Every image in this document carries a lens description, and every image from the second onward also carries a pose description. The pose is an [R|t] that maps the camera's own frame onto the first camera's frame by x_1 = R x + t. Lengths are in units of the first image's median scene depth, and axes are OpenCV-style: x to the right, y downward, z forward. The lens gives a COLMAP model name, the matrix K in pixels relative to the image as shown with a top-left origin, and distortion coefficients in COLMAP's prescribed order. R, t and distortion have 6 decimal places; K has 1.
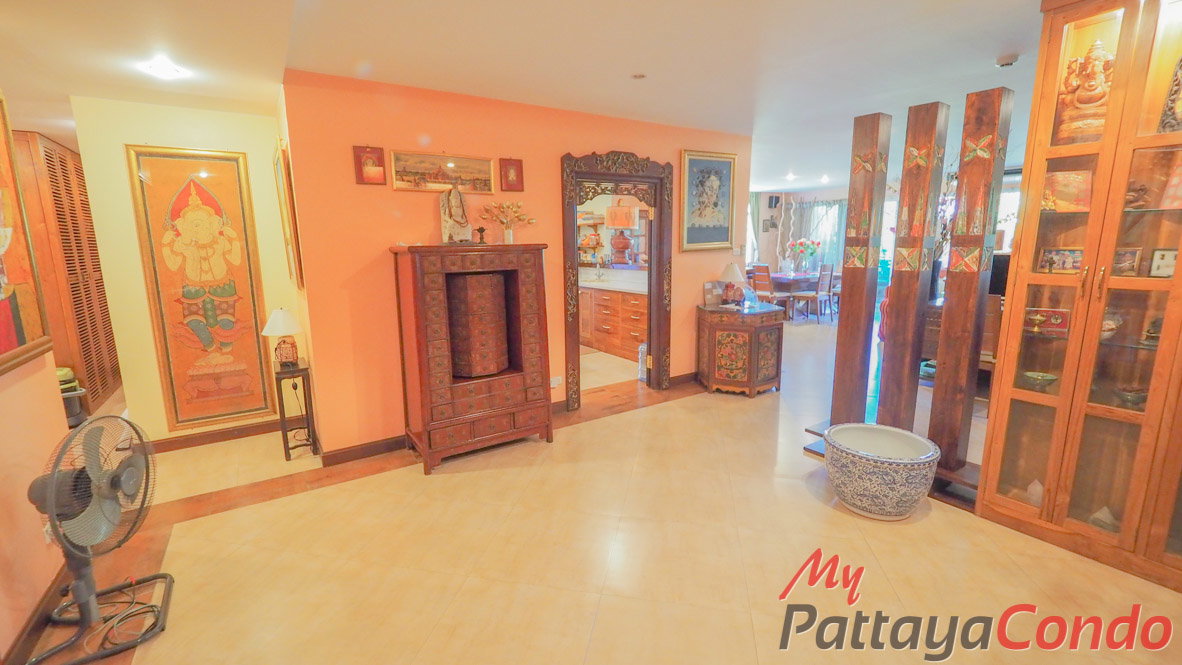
lens RADIAL K [[499.7, 0, 595.0], [0, 499.7, 329.9], [0, 0, 1]] dist [-0.007683, -0.000343]
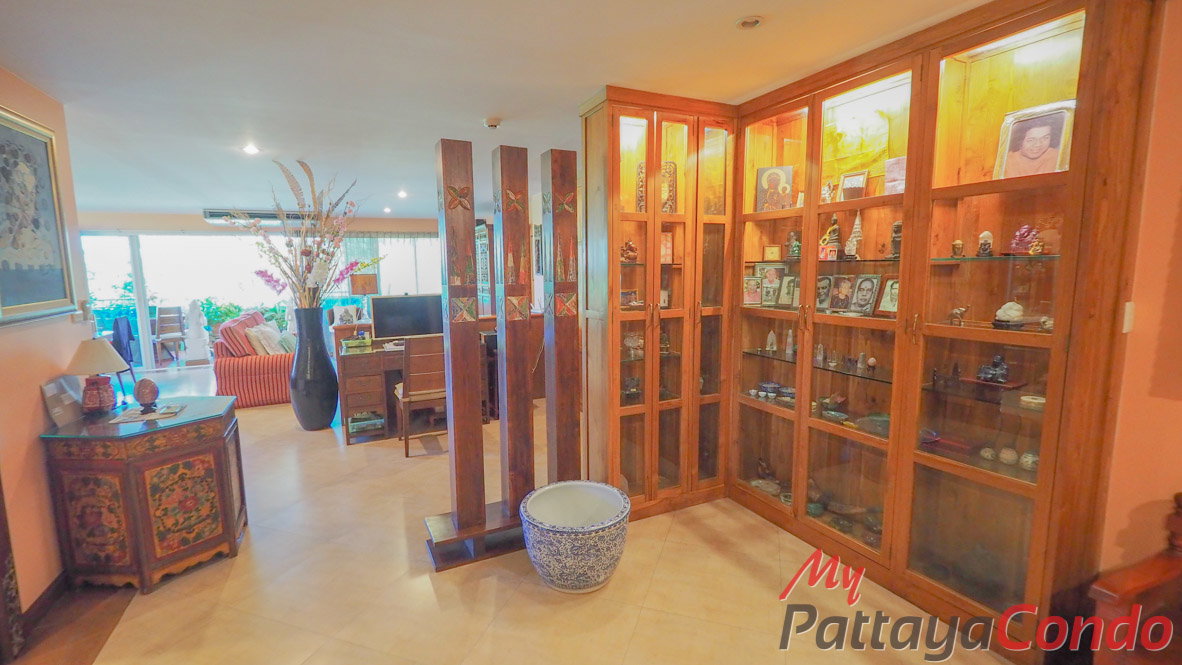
lens RADIAL K [[499.7, 0, 595.0], [0, 499.7, 328.3], [0, 0, 1]] dist [-0.007683, -0.000343]
pose [[0.144943, -0.112125, 0.983066, -0.255560], [0.186613, 0.978825, 0.084127, -0.142982], [-0.971683, 0.171260, 0.162798, 0.650177]]
